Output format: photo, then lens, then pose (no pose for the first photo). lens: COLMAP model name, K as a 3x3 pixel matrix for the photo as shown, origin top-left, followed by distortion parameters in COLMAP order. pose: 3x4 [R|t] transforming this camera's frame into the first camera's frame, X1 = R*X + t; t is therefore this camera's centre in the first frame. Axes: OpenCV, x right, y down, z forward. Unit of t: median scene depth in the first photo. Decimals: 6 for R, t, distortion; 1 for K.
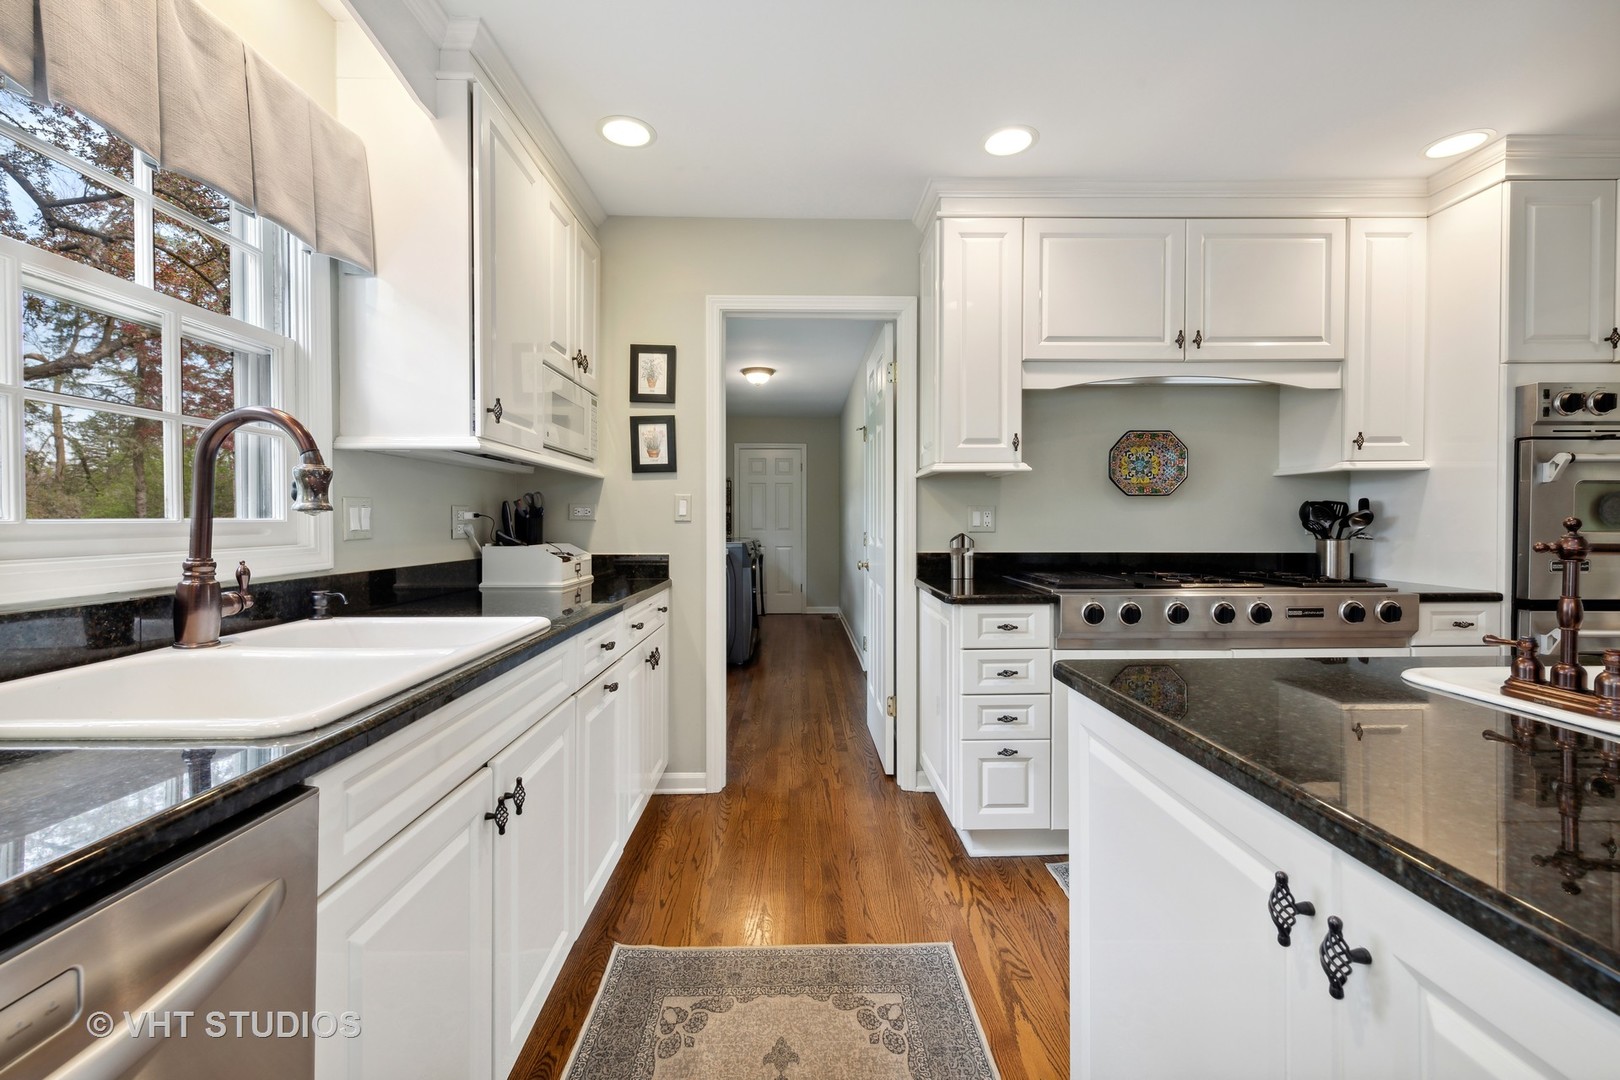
lens RADIAL K [[672.8, 0, 805.7], [0, 672.8, 539.1], [0, 0, 1]] dist [0.008364, -0.001315]
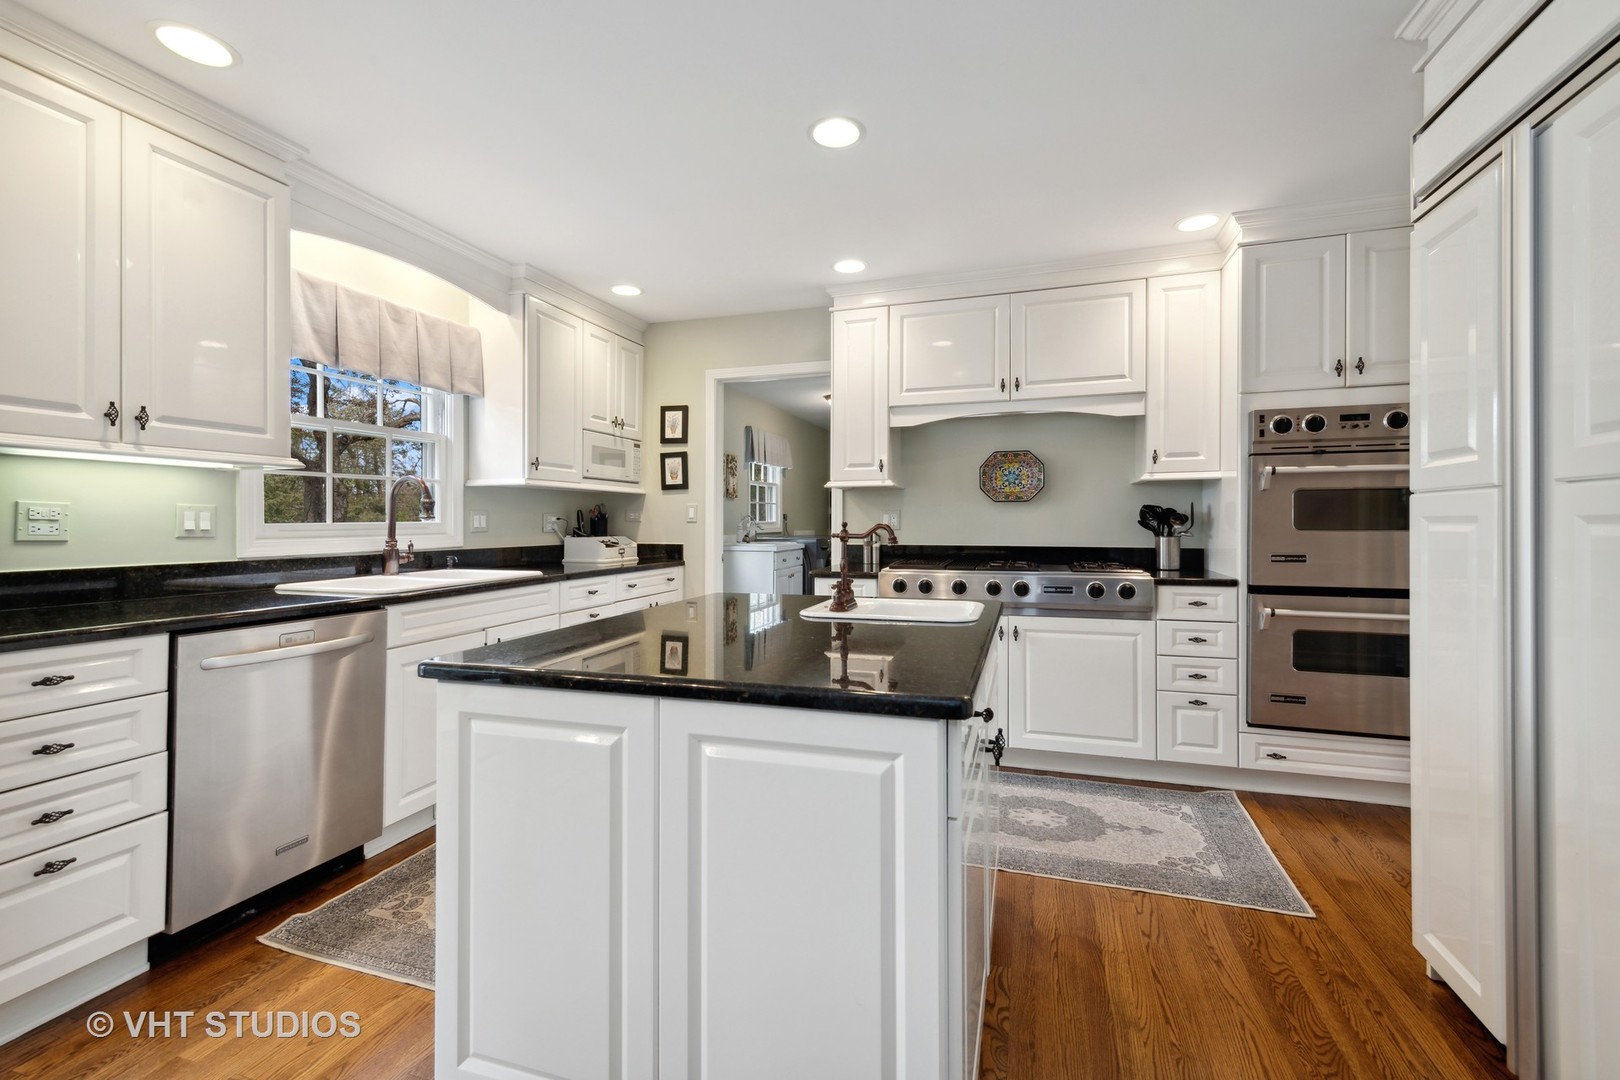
lens RADIAL K [[672.8, 0, 806.4], [0, 672.8, 539.5], [0, 0, 1]] dist [0.008364, -0.001315]
pose [[0.945941, 0.007617, -0.324249, 0.622085], [-0.006096, 0.999965, 0.005707, 0.003765], [0.324281, -0.003422, 0.945955, -0.386465]]
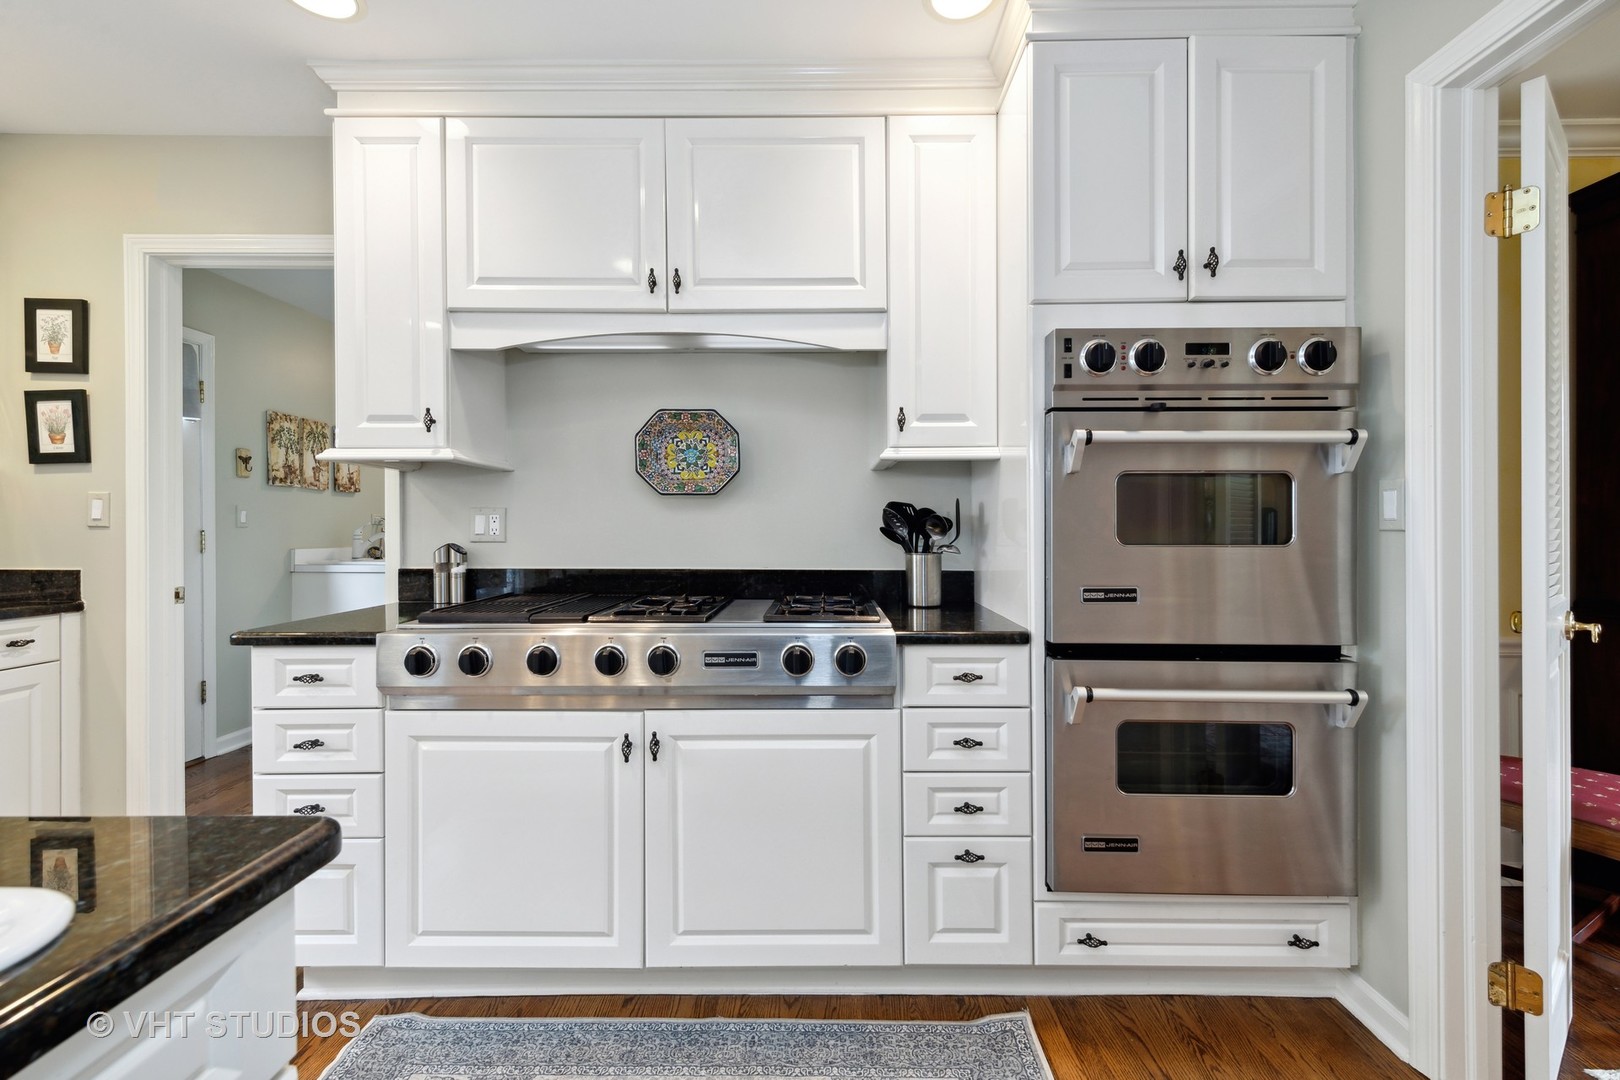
lens RADIAL K [[672.8, 0, 810.9], [0, 672.8, 540.4], [0, 0, 1]] dist [0.008364, -0.001315]
pose [[0.999695, 0.002834, -0.024542, 0.747149], [-0.002983, 0.999977, -0.006048, -0.009297], [0.024524, 0.006119, 0.999681, 0.272207]]
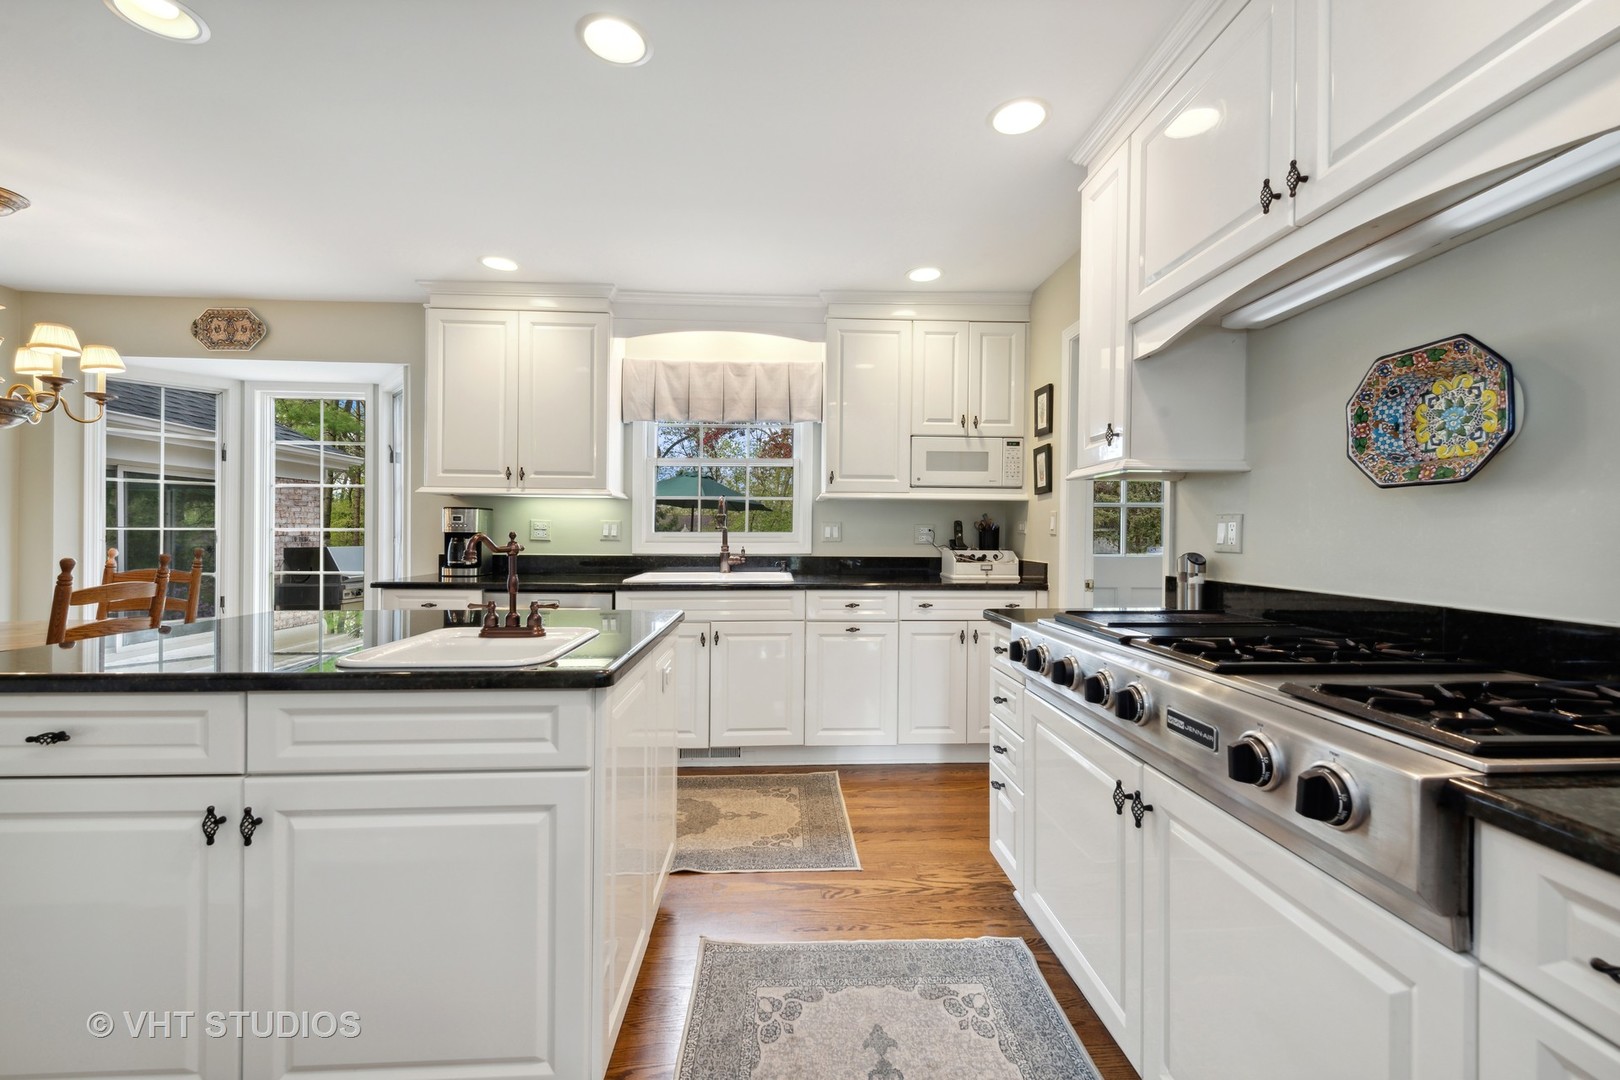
lens RADIAL K [[672.8, 0, 822.0], [0, 672.8, 544.3], [0, 0, 1]] dist [0.008364, -0.001315]
pose [[0.041591, 0.018790, -0.998958, 1.080421], [-0.029599, 0.999407, 0.017566, -0.020756], [0.998696, 0.028838, 0.042122, 0.634082]]
